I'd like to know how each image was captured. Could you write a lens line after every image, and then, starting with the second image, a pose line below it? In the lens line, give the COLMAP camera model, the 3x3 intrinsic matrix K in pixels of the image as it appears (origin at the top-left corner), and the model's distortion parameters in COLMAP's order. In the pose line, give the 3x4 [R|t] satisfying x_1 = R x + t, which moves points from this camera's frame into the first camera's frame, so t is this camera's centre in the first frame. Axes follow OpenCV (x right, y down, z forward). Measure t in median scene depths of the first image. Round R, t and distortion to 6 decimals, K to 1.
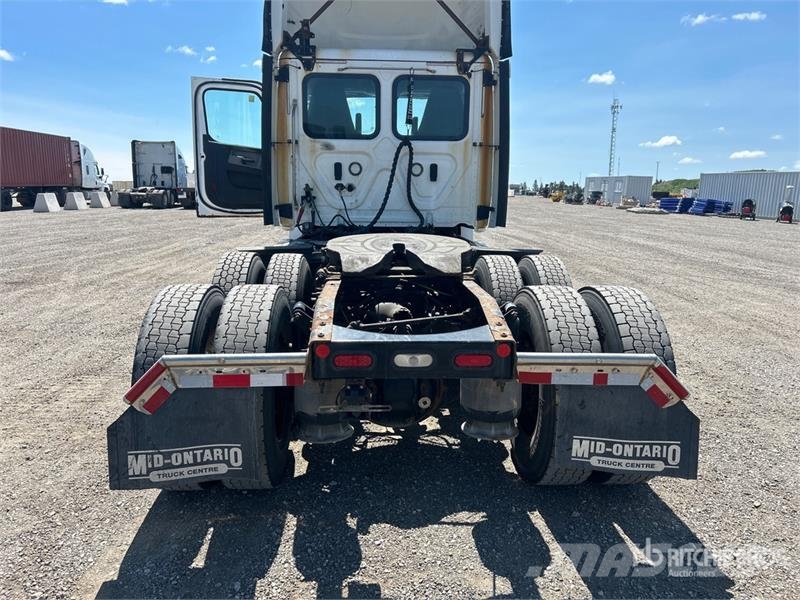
lens RADIAL K [[598.6, 0, 400.0], [0, 598.6, 300.0], [0, 0, 1]] dist [0.071634, -0.099648]
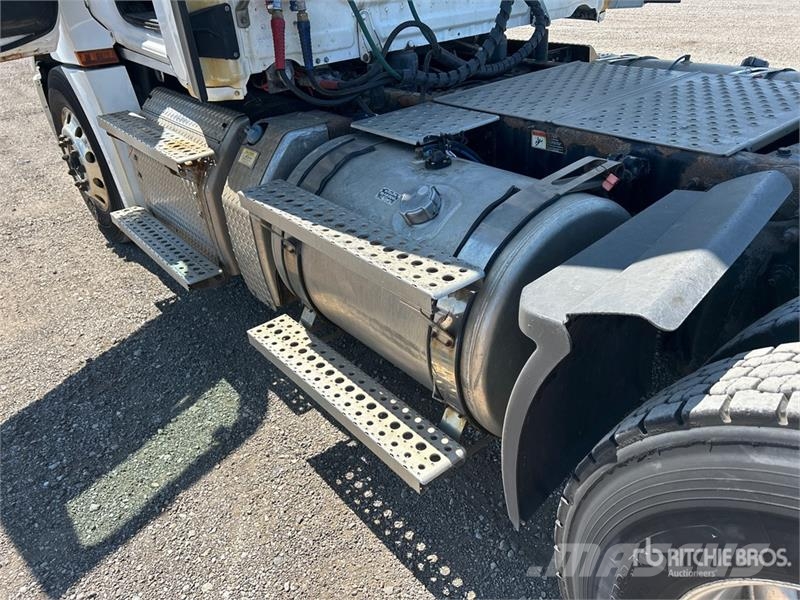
lens RADIAL K [[598.6, 0, 400.0], [0, 598.6, 300.0], [0, 0, 1]] dist [0.071634, -0.099648]
pose [[0.796457, -0.356033, 0.488771, -0.317767], [0.176586, 0.910001, 0.375120, -0.127488], [-0.578337, -0.212456, 0.787647, 0.703162]]
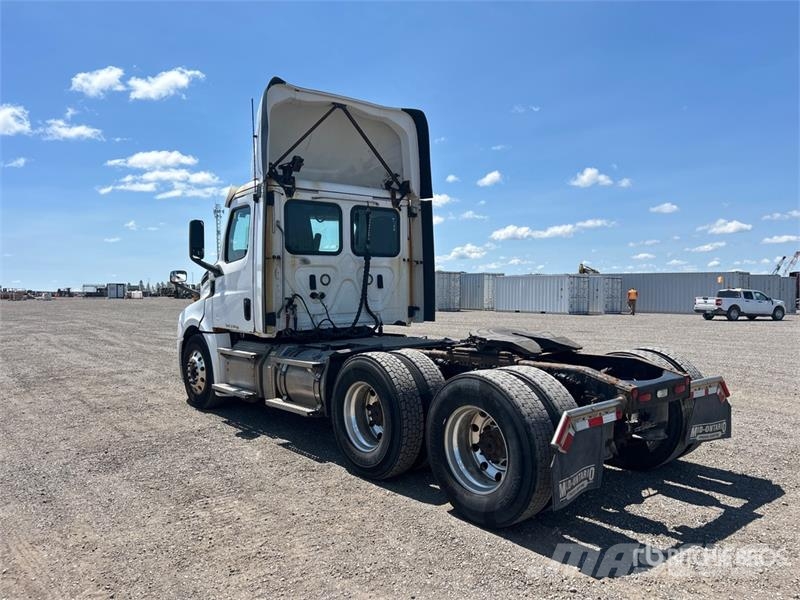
lens RADIAL K [[600.1, 0, 404.1], [0, 600.1, 310.3], [0, 0, 1]] dist [0.049088, -0.004656]
pose [[0.793872, -0.047816, 0.606203, -0.669424], [0.134986, 0.985888, -0.099011, -0.025380], [-0.592914, 0.160431, 0.789123, 0.004986]]
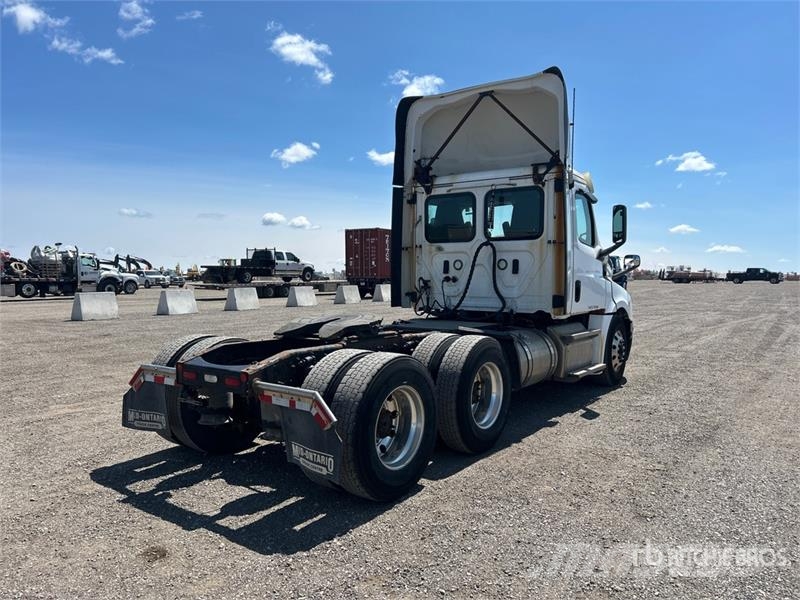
lens RADIAL K [[579.6, 0, 400.3], [0, 579.6, 318.5], [0, 0, 1]] dist [0.033996, -0.001536]
pose [[0.785491, 0.037487, -0.617736, 0.595420], [-0.107160, 0.991325, -0.076103, -0.001292], [0.609524, 0.125975, 0.782694, -0.011855]]
